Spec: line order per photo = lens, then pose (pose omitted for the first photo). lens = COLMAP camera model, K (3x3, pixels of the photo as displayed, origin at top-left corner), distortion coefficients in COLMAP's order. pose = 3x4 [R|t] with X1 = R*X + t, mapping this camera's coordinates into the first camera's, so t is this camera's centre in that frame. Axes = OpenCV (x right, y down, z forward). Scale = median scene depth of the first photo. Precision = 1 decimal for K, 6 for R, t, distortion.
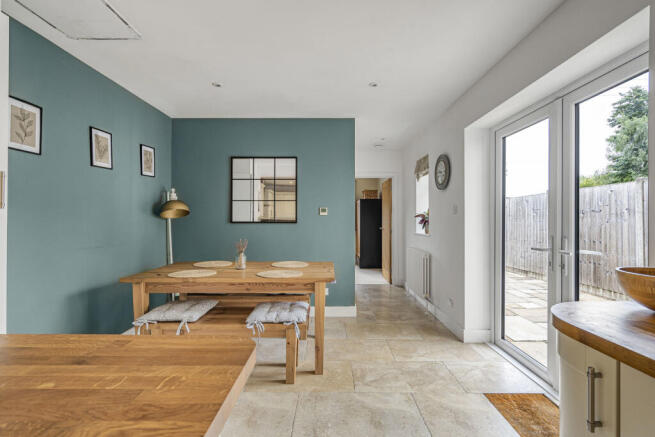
lens RADIAL K [[303.5, 0, 329.8], [0, 303.5, 216.9], [0, 0, 1]] dist [0.001427, 0.003444]
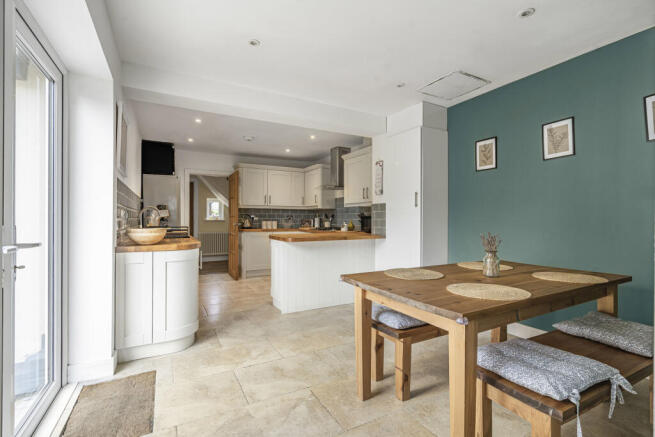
lens RADIAL K [[303.5, 0, 328.0], [0, 303.5, 217.6], [0, 0, 1]] dist [0.001427, 0.003444]
pose [[-0.879167, -0.008017, -0.476446, 0.469937], [-0.006656, 0.999968, -0.004543, 0.050420], [0.476467, -0.000823, -0.879192, 1.809569]]
